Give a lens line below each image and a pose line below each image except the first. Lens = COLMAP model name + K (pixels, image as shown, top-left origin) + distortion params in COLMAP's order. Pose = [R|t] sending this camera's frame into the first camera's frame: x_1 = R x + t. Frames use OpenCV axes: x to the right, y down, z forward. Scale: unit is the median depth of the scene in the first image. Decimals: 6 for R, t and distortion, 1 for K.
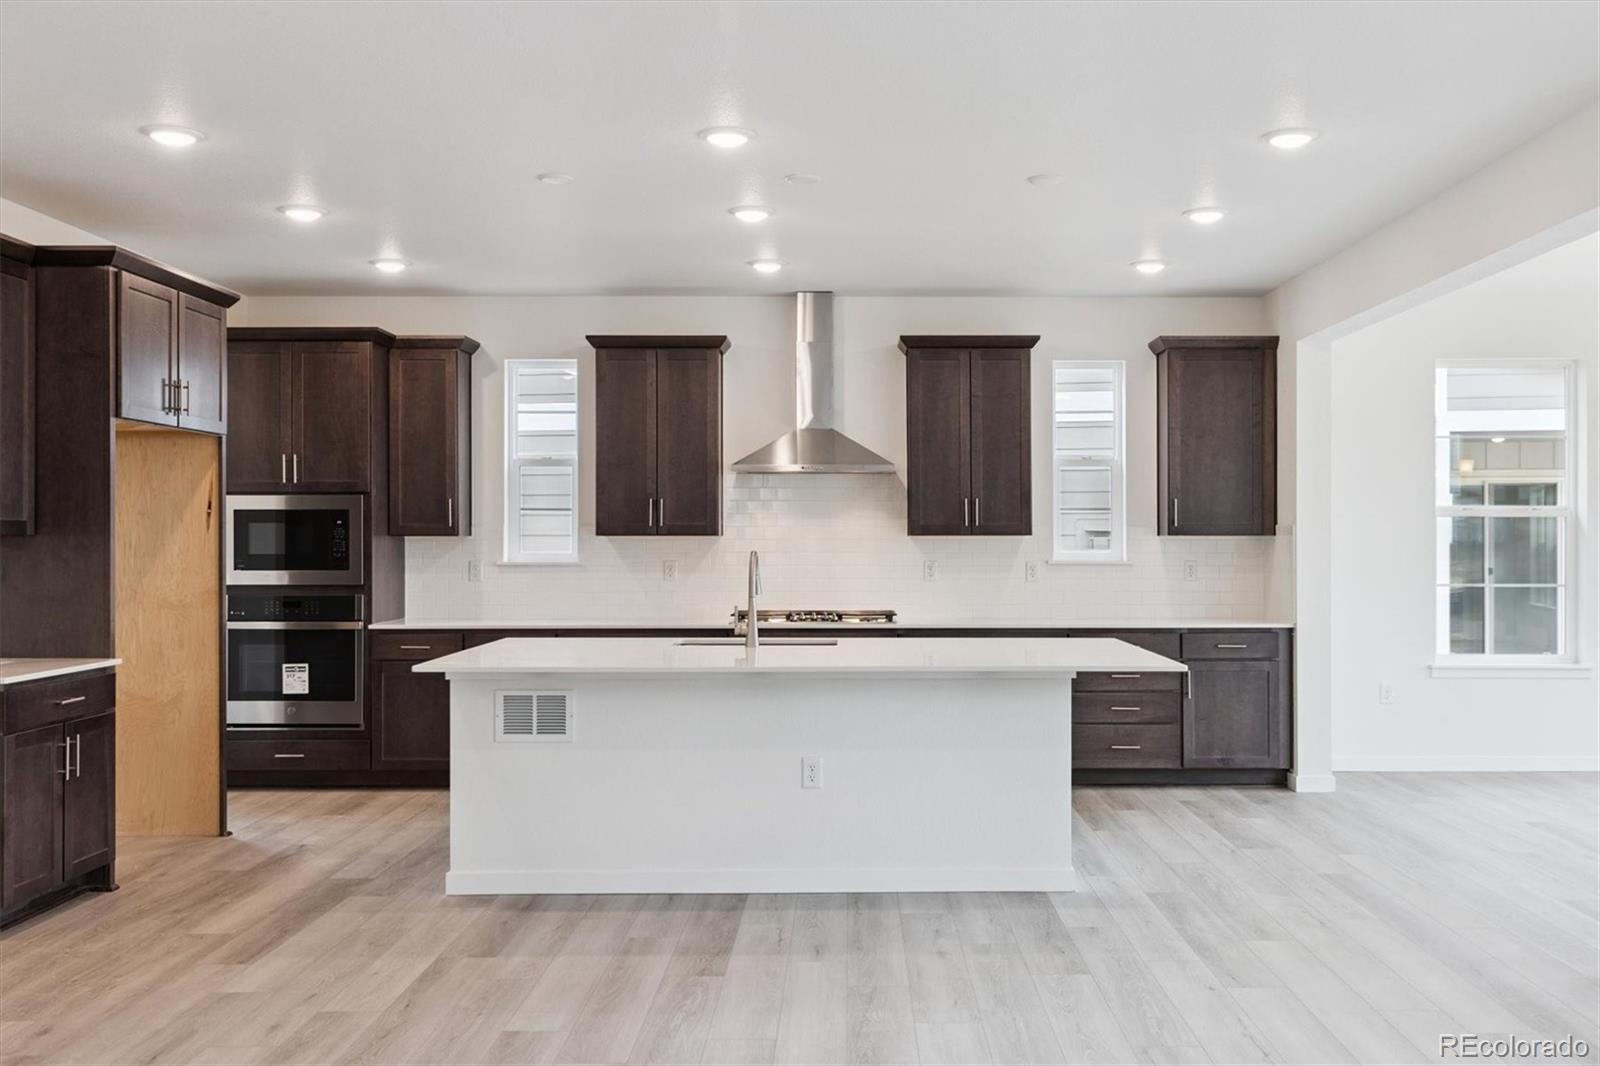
lens RADIAL K [[1468.6, 0, 801.4], [0, 1468.6, 535.8], [0, 0, 1]] dist [0.020878, 0.000000]
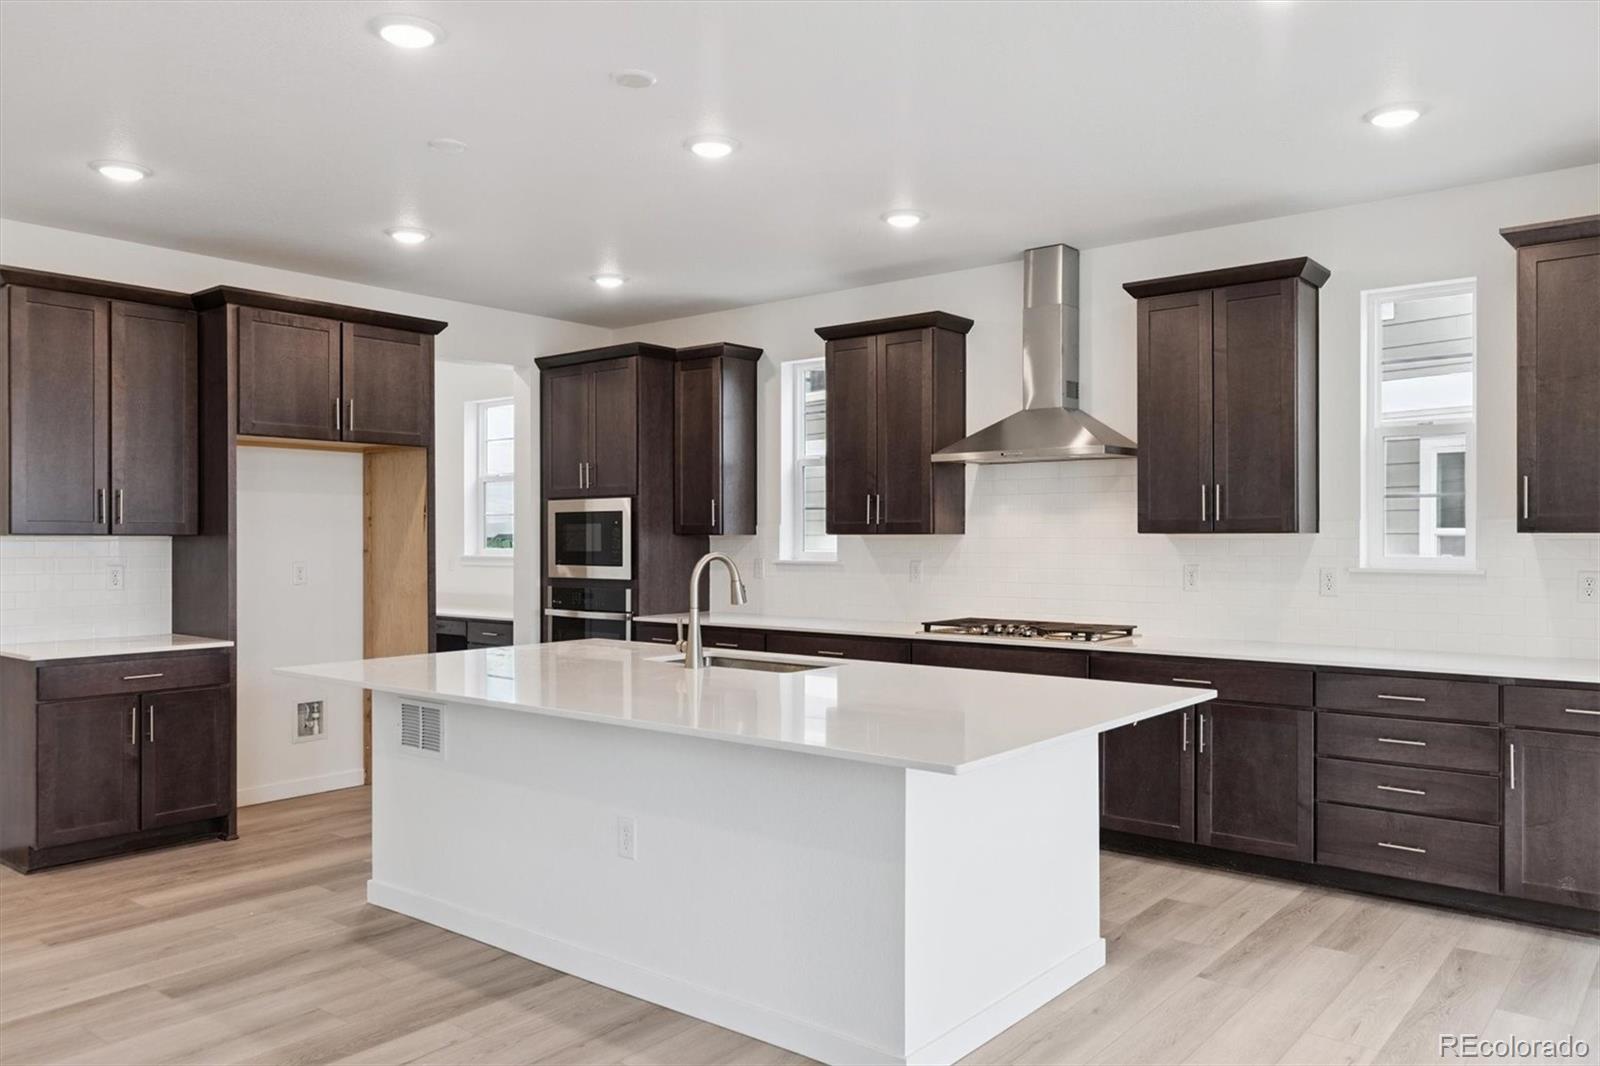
lens RADIAL K [[1143.3, 0, 799.6], [0, 1143.3, 534.0], [0, 0, 1]] dist [0.003981, 0.006635]
pose [[0.785663, -0.001755, -0.618652, 0.335080], [0.002072, 0.999998, -0.000205, -0.000145], [0.618651, -0.001121, 0.785665, 0.426162]]
